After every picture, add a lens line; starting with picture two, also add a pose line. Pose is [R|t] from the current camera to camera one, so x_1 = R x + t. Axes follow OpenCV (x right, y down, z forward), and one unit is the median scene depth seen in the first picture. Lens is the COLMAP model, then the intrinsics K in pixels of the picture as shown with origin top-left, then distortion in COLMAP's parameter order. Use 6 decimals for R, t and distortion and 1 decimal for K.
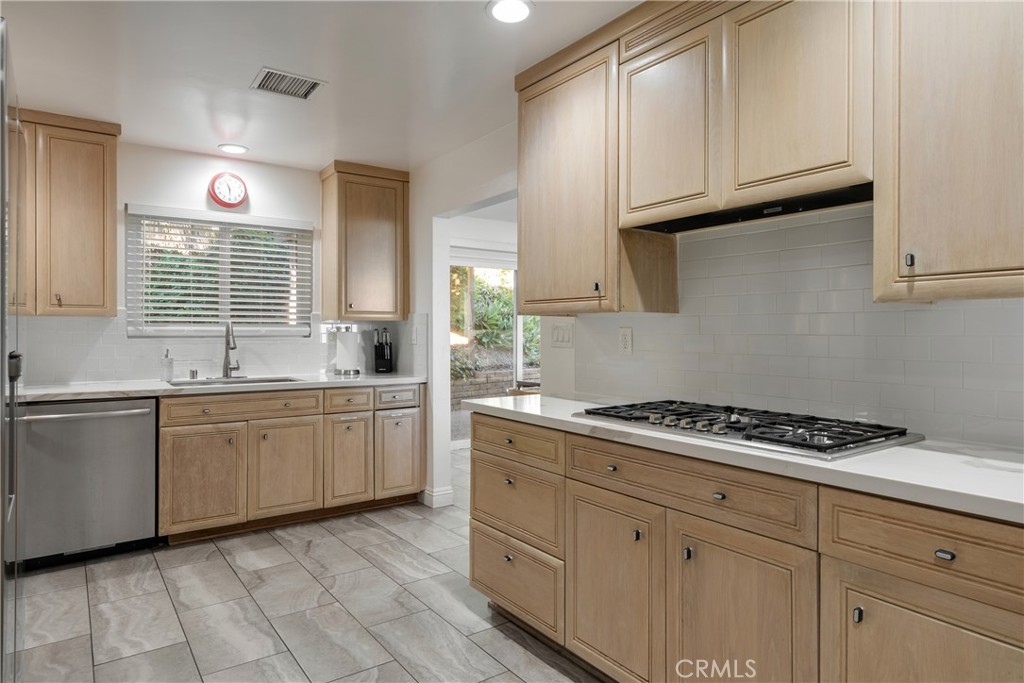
lens RADIAL K [[610.7, 0, 511.4], [0, 610.7, 331.5], [0, 0, 1]] dist [-0.000440, -0.000197]
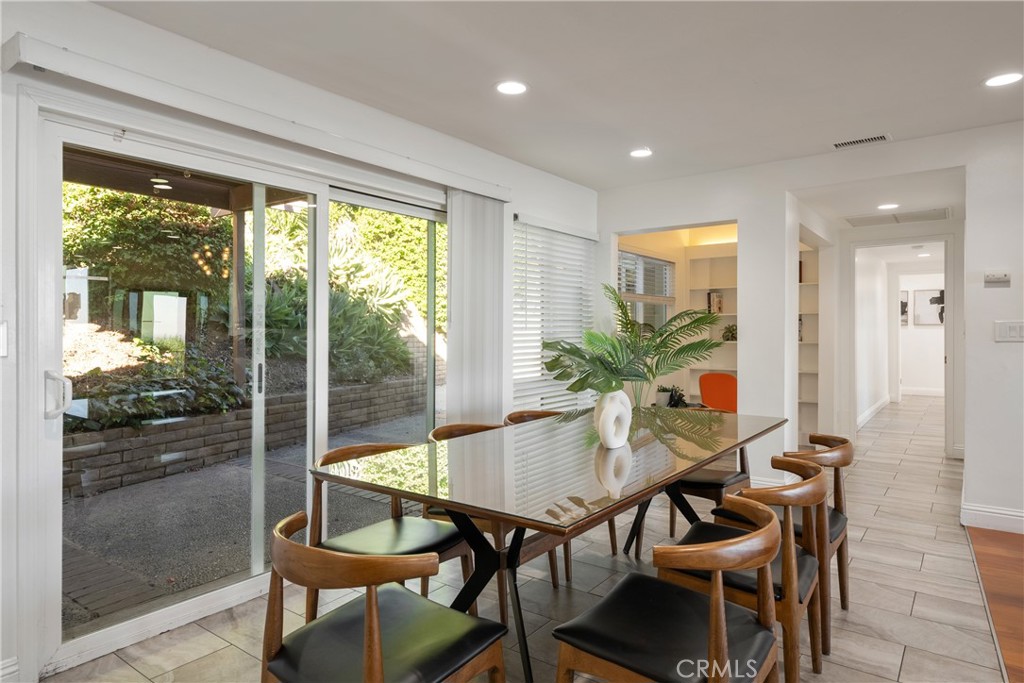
lens RADIAL K [[610.7, 0, 511.4], [0, 610.7, 331.5], [0, 0, 1]] dist [-0.000440, -0.000197]
pose [[0.951550, 0.000610, 0.307494, 0.013577], [-0.000336, 0.999999, -0.000943, 0.001380], [-0.307494, 0.000794, 0.951550, 0.885726]]
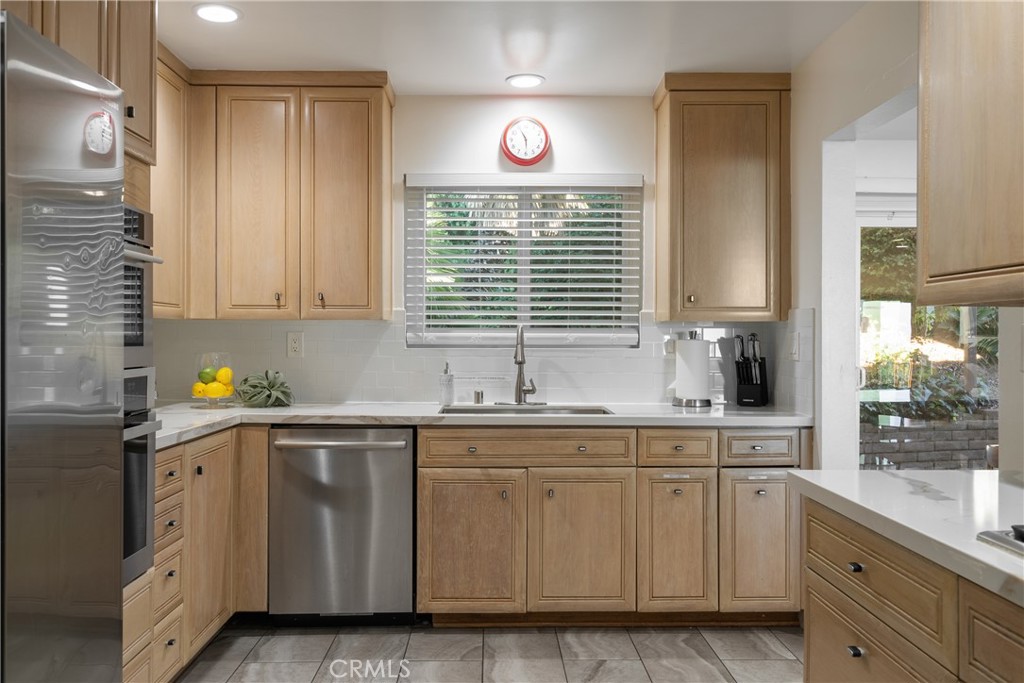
lens RADIAL K [[850.5, 0, 512.0], [0, 850.5, 341.5], [0, 0, 1]] dist [0.001820, 0.002690]
pose [[0.824390, 0.002909, -0.566015, 0.092020], [-0.001401, 0.999994, 0.003100, -0.000103], [0.566021, -0.001762, 0.824389, 0.178564]]
